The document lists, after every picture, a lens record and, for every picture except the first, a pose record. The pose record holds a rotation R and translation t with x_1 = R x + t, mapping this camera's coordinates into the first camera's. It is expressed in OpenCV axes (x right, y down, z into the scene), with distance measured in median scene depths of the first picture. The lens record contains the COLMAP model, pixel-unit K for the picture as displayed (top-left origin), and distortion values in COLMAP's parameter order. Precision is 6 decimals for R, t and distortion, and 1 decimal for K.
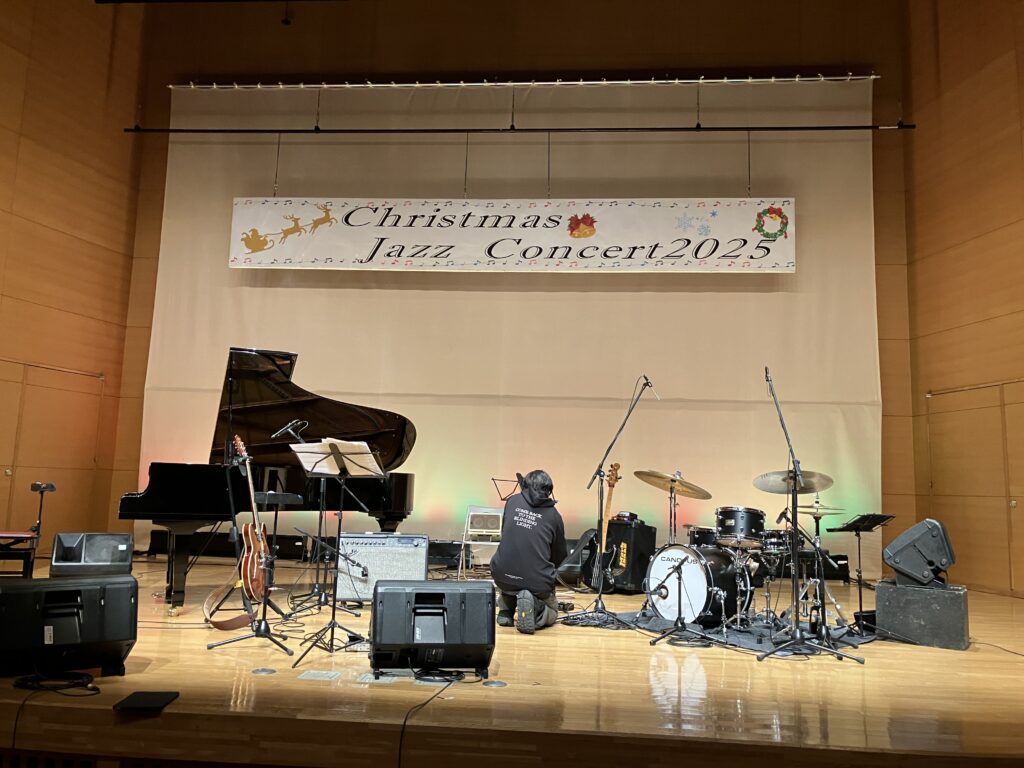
lens RADIAL K [[841.3, 0, 512.0], [0, 841.3, 390.8], [0, 0, 1]] dist [-0.005232, -0.002897]
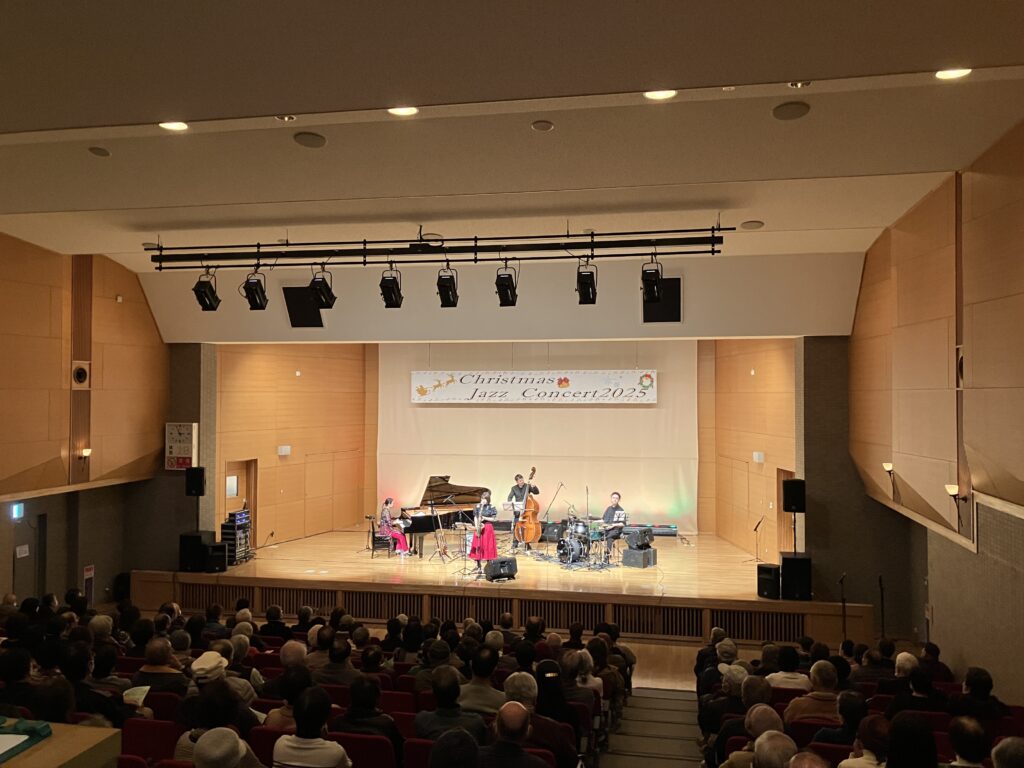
lens RADIAL K [[841.3, 0, 514.0], [0, 841.3, 379.4], [0, 0, 1]] dist [-0.005232, -0.002897]
pose [[0.991529, -0.026844, -0.127083, 0.238760], [0.039162, 0.994664, 0.095445, -0.425464], [0.123843, -0.099613, 0.987289, -1.249838]]
